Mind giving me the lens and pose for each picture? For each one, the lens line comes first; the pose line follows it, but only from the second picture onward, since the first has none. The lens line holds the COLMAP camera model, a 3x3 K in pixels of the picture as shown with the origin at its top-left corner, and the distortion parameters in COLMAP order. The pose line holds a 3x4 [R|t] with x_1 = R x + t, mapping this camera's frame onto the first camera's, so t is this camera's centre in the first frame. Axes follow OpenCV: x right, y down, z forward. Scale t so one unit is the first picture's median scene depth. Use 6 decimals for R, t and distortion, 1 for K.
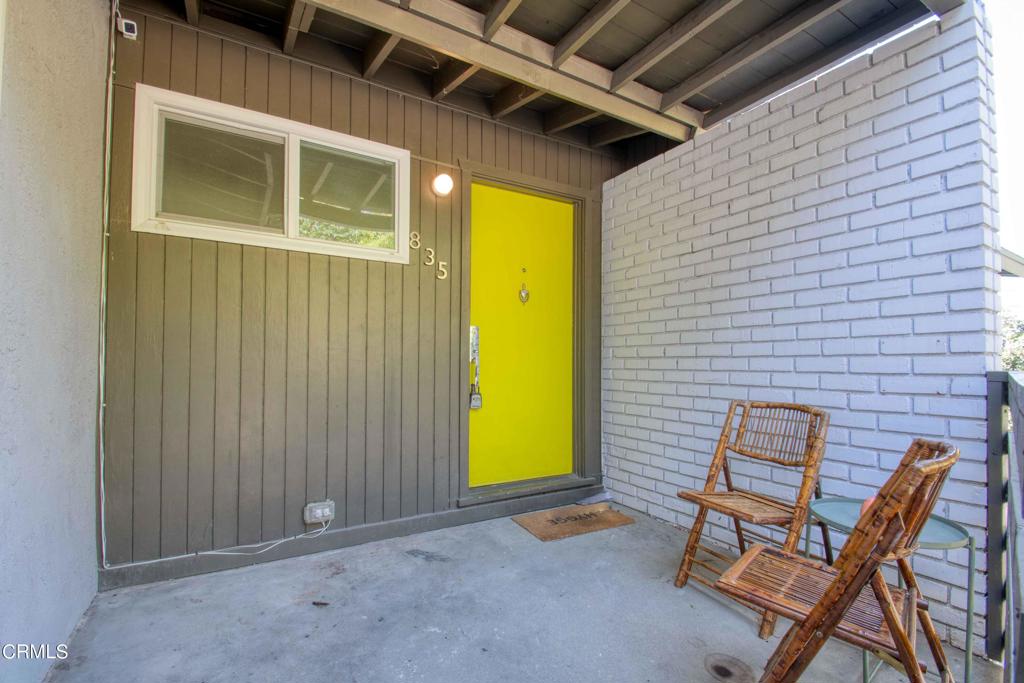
lens RADIAL K [[449.9, 0, 518.8], [0, 449.9, 350.4], [0, 0, 1]] dist [-0.007930, -0.003770]
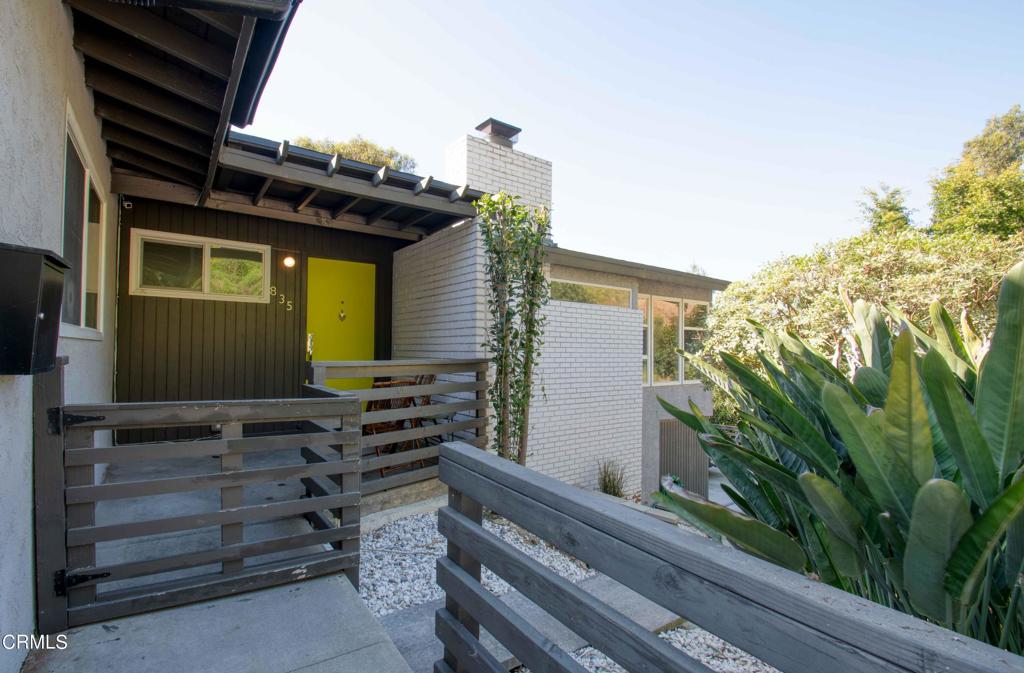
lens RADIAL K [[449.9, 0, 507.2], [0, 449.9, 340.1], [0, 0, 1]] dist [-0.007930, -0.003770]
pose [[0.992789, 0.006429, 0.119704, 0.545206], [-0.006985, 0.999967, 0.004230, -0.046261], [-0.119672, -0.005036, 0.992801, -1.058482]]
